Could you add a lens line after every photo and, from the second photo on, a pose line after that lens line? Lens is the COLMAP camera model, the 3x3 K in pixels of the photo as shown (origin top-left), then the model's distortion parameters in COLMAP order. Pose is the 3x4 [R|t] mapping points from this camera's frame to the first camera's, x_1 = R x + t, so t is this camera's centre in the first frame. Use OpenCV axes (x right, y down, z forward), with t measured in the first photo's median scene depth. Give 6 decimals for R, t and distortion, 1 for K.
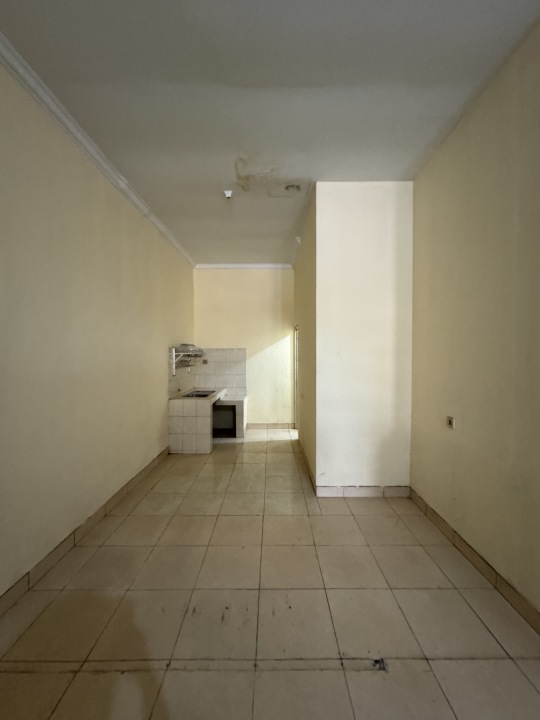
lens RADIAL K [[286.4, 0, 270.8], [0, 286.4, 360.1], [0, 0, 1]] dist [0.003302, -0.000002]
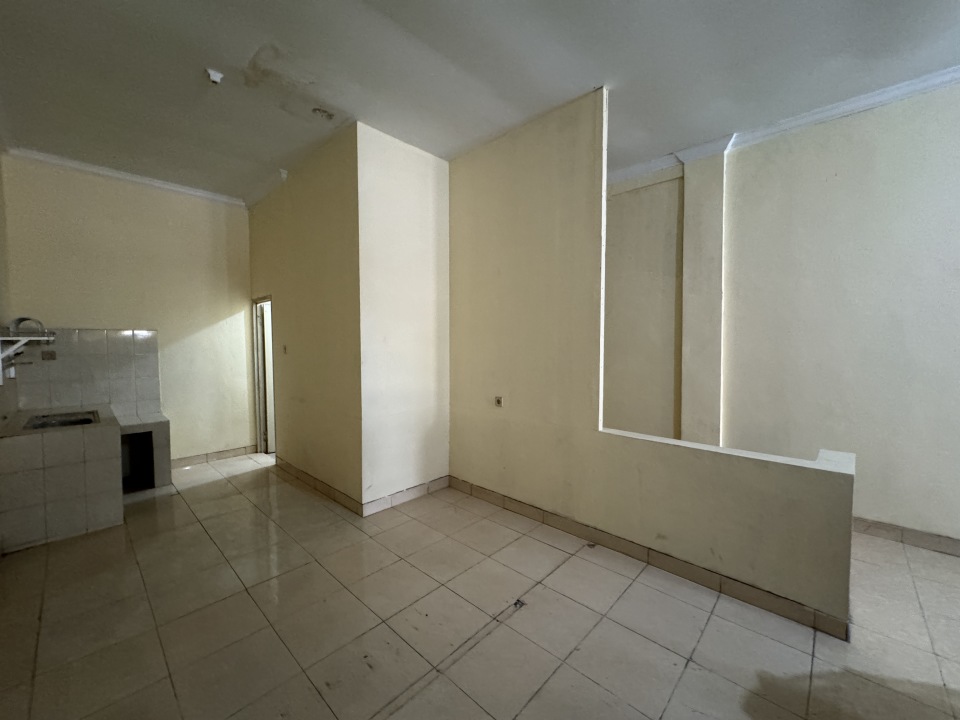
lens RADIAL K [[381.8, 0, 484.8], [0, 381.8, 358.3], [0, 0, 1]] dist [0.003302, -0.000002]
pose [[0.682676, -0.031361, 0.730048, -0.376624], [0.013513, 0.999450, 0.030297, 0.002307], [-0.730597, -0.010818, 0.682724, 0.020157]]
